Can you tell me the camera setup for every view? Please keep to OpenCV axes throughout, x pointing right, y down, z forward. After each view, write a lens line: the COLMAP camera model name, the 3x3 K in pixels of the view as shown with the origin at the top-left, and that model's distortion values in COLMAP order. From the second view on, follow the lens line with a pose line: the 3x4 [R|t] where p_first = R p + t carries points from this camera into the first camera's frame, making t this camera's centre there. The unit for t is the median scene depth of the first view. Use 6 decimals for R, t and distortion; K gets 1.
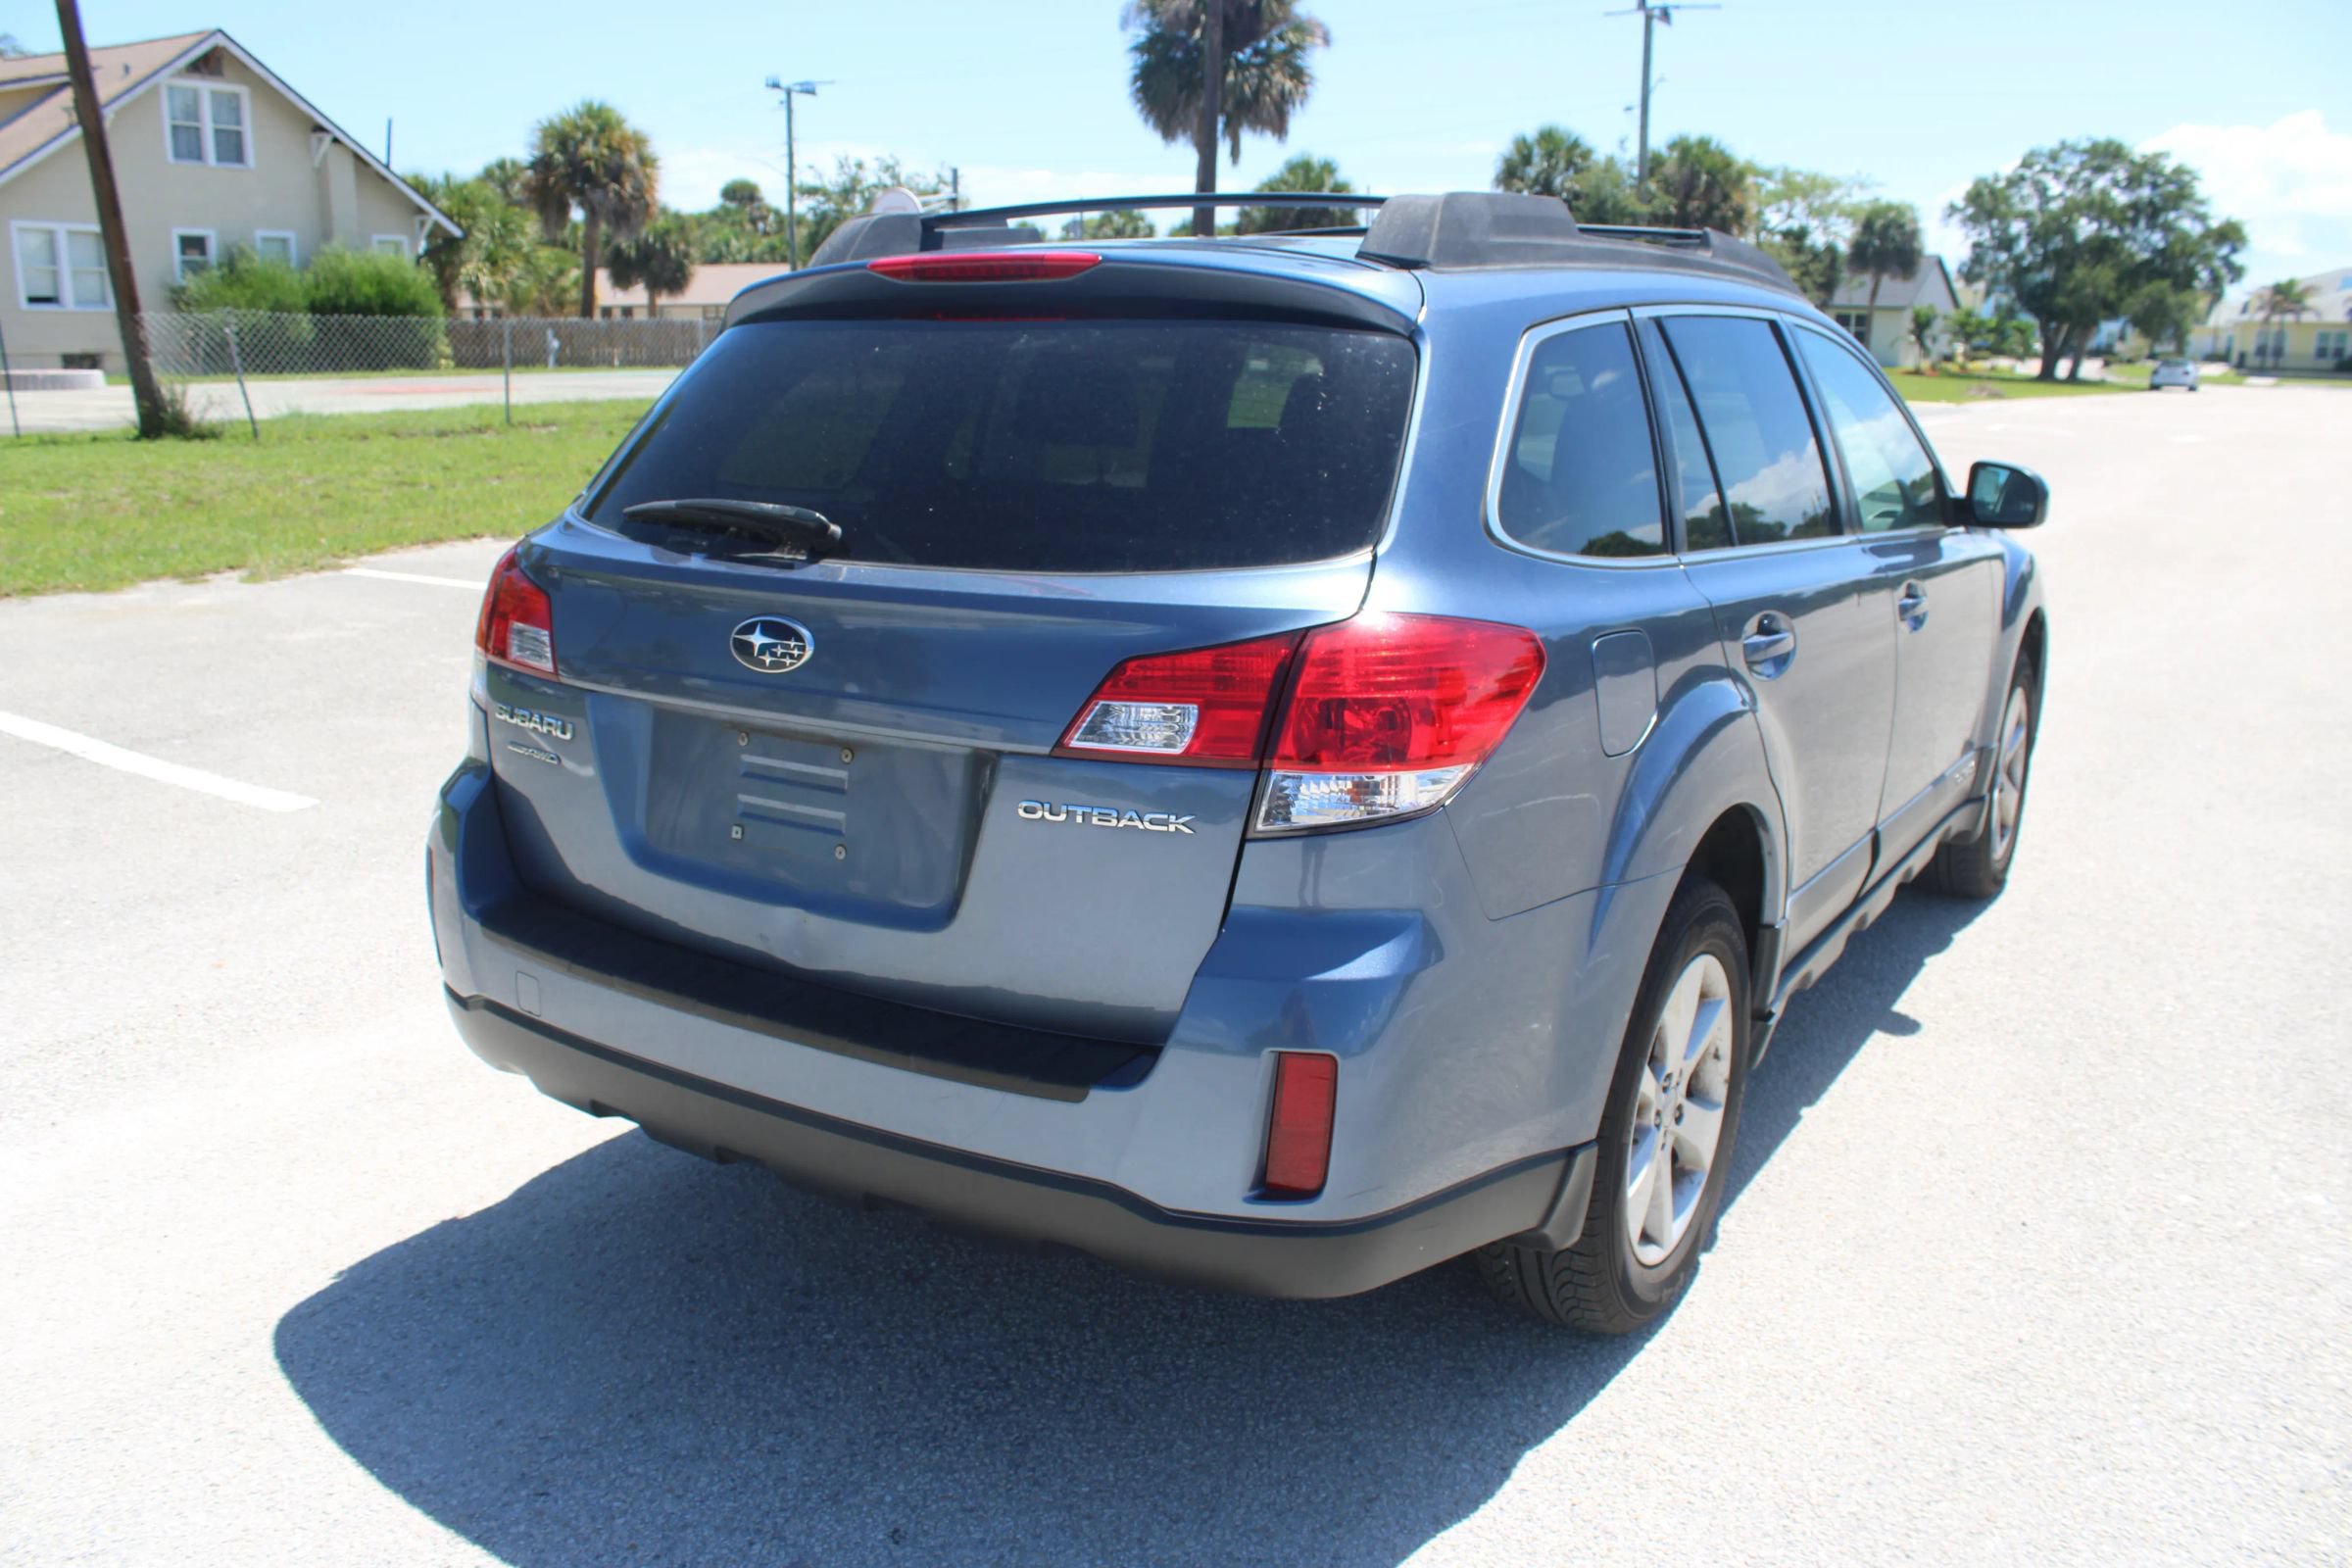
lens RADIAL K [[1947.5, 0, 1168.5], [0, 1947.5, 801.5], [0, 0, 1]] dist [-0.167392, 0.148688]
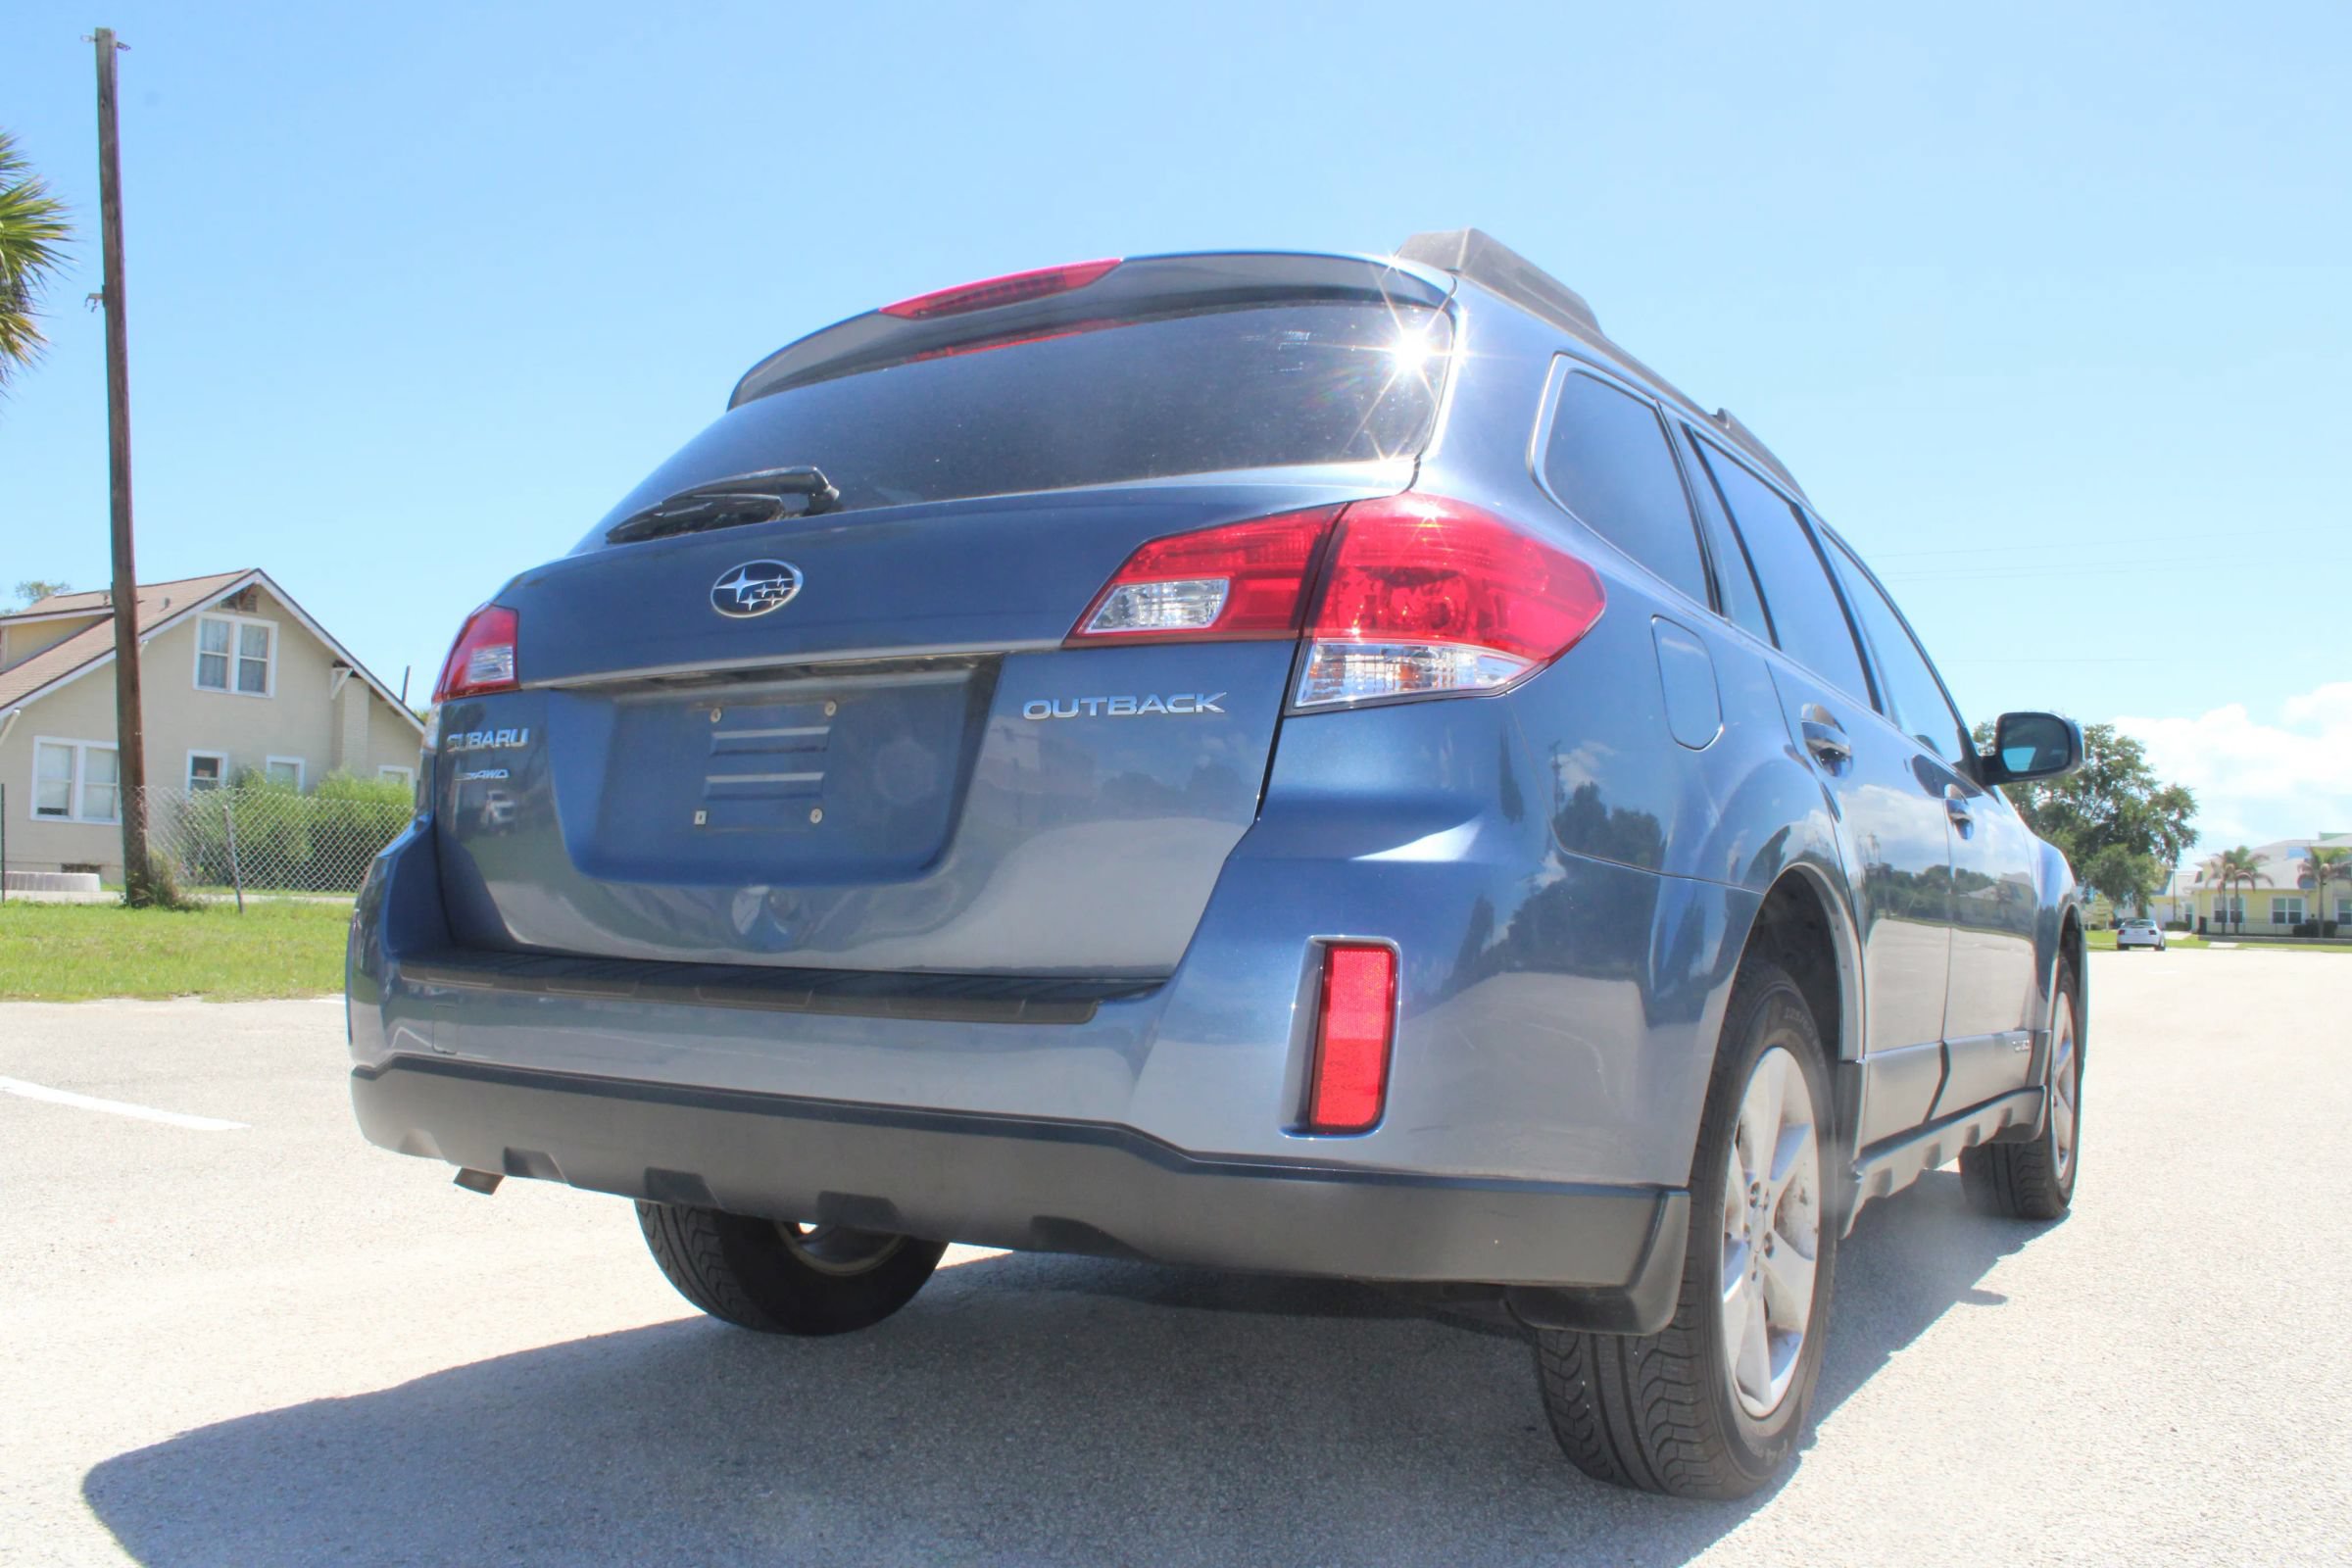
lens RADIAL K [[1950.3, 0, 1165.7], [0, 1950.3, 803.5], [0, 0, 1]] dist [-0.166909, 0.149343]
pose [[0.999872, 0.014615, 0.006523, -0.013118], [-0.012099, 0.957043, -0.289693, 0.219110], [-0.010476, 0.289577, 0.957097, 0.121946]]
